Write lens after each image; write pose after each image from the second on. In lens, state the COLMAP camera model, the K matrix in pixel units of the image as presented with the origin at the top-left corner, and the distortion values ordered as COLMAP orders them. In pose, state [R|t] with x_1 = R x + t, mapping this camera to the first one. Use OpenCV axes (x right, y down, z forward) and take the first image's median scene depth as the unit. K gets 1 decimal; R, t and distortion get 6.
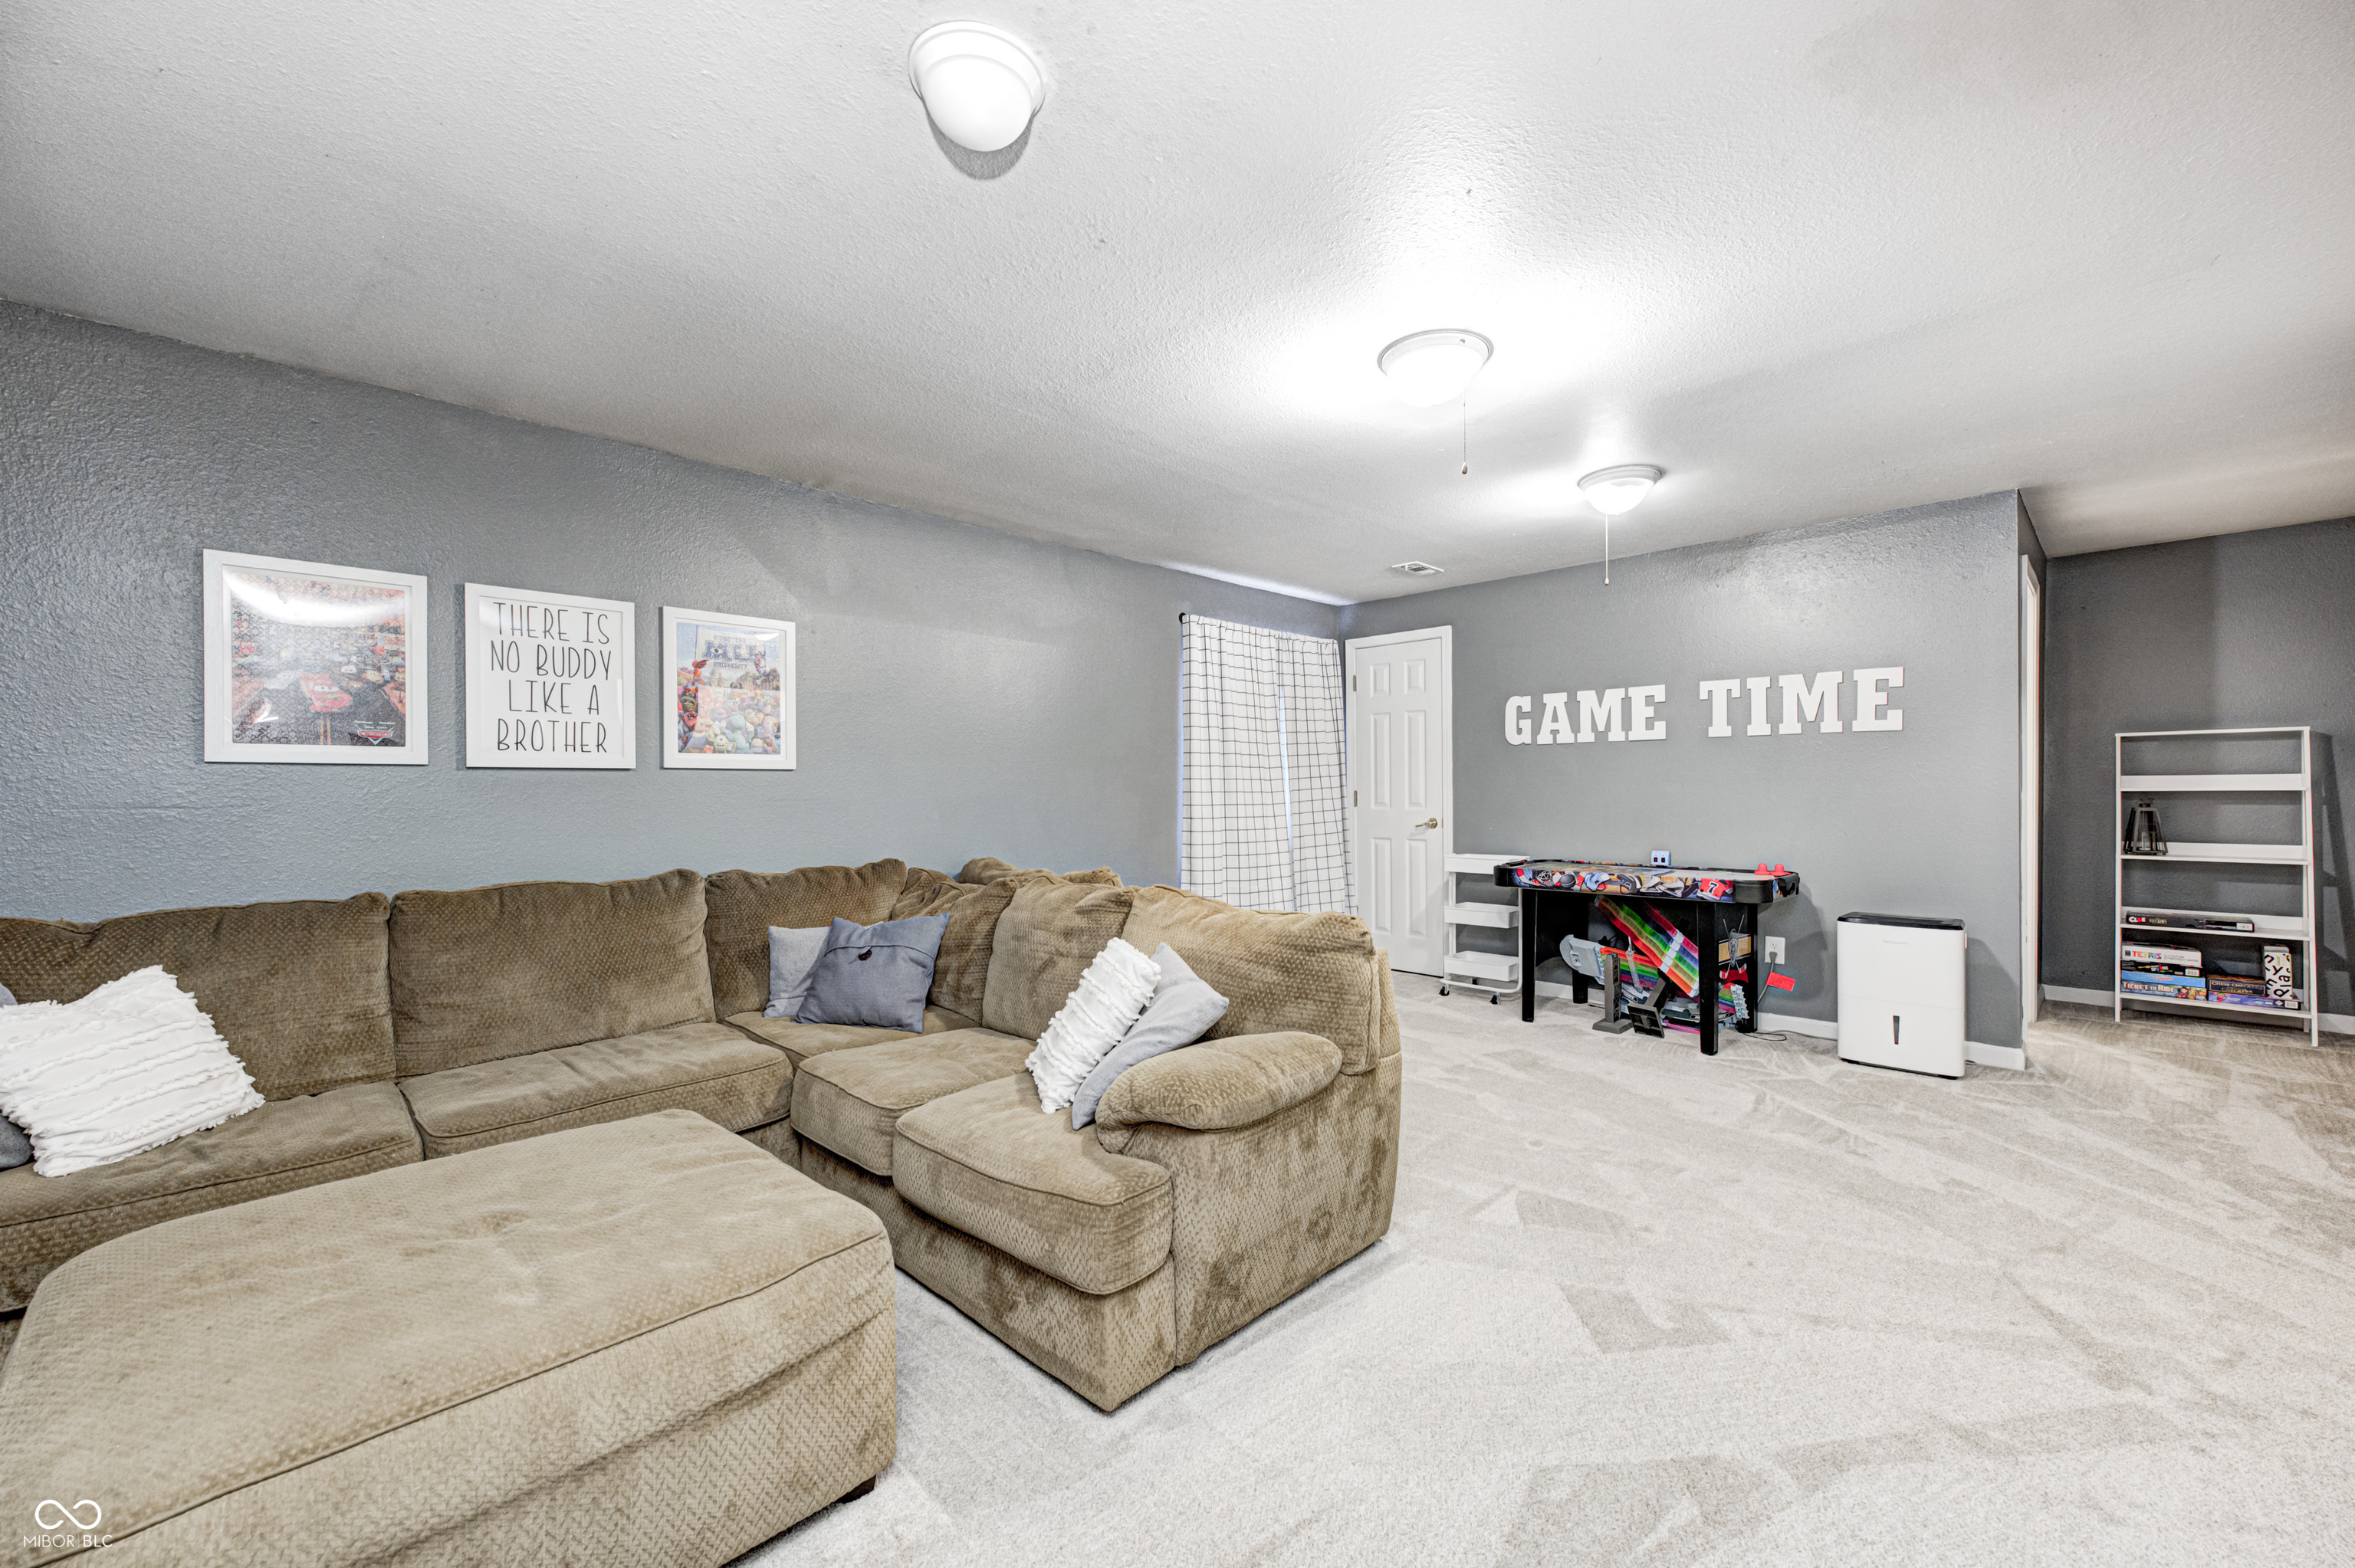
lens RADIAL K [[927.1, 0, 1177.1], [0, 927.1, 781.2], [0, 0, 1]] dist [-0.000886, 0.000041]
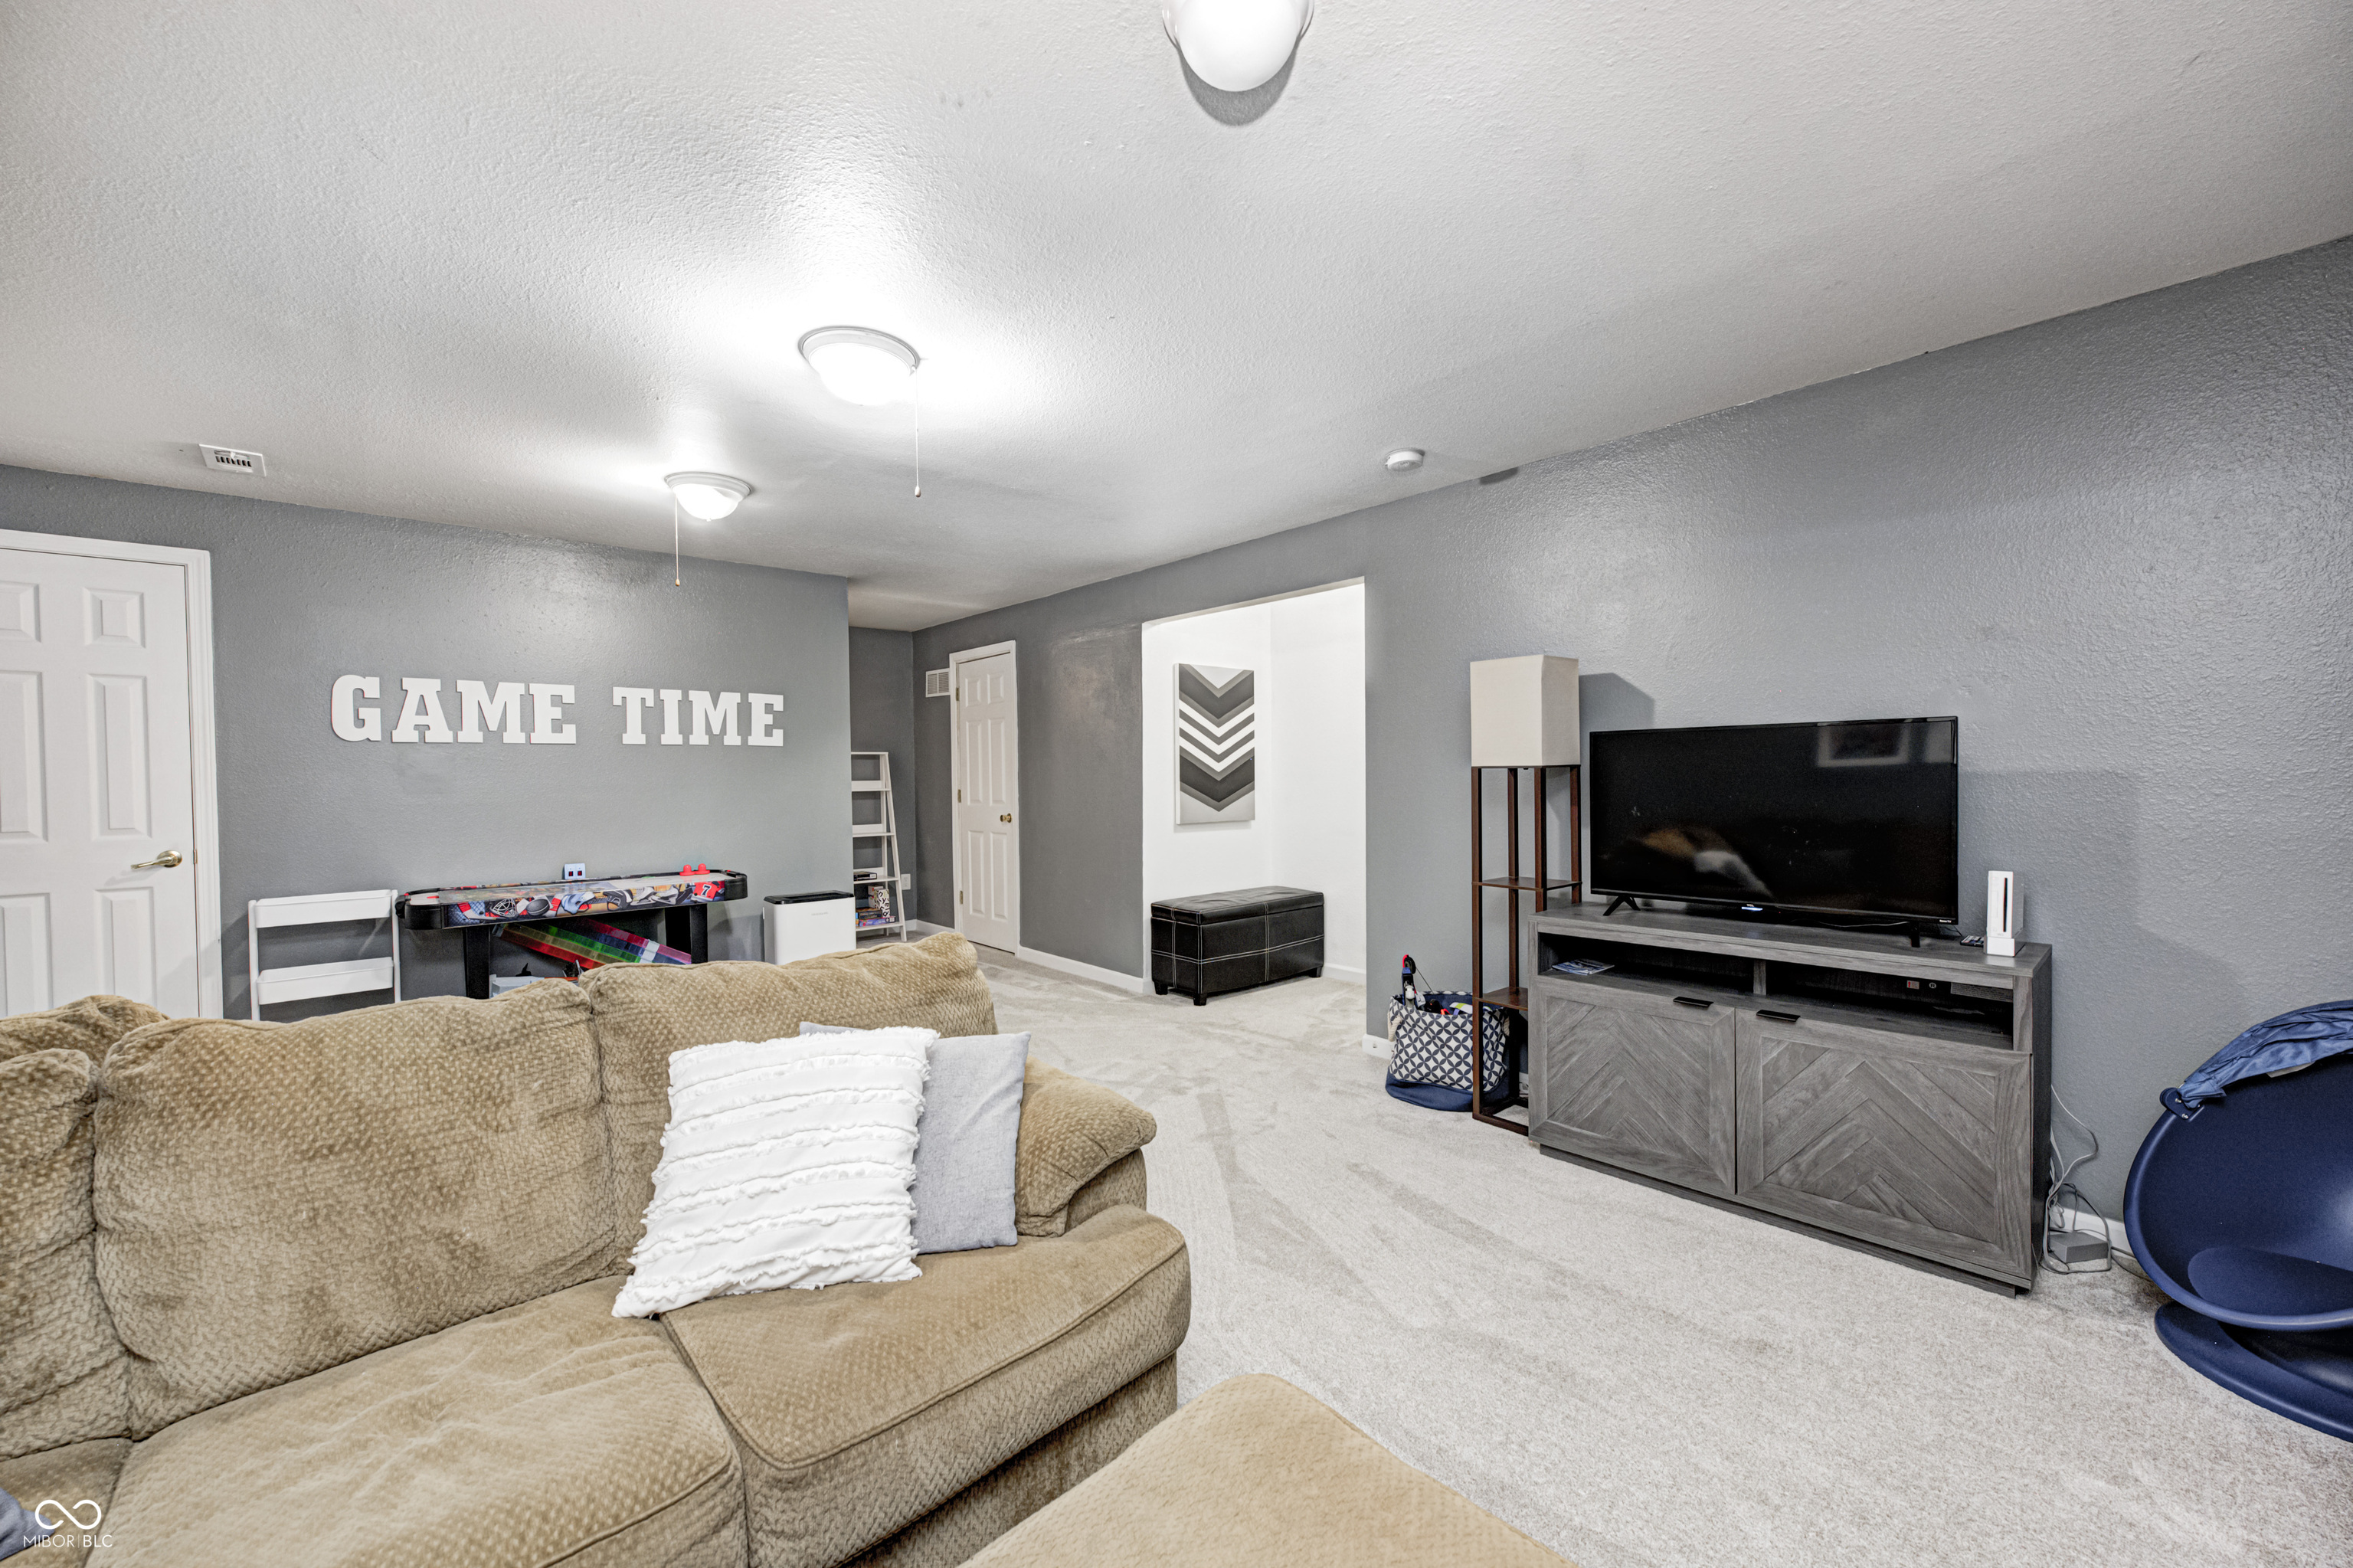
lens RADIAL K [[926.5, 0, 1174.0], [0, 926.5, 788.3], [0, 0, 1]] dist [-0.000886, 0.000041]
pose [[0.062898, -0.007991, 0.997988, -0.383525], [0.005339, 0.999956, 0.007670, -0.004827], [-0.998006, 0.004845, 0.062938, 0.358049]]
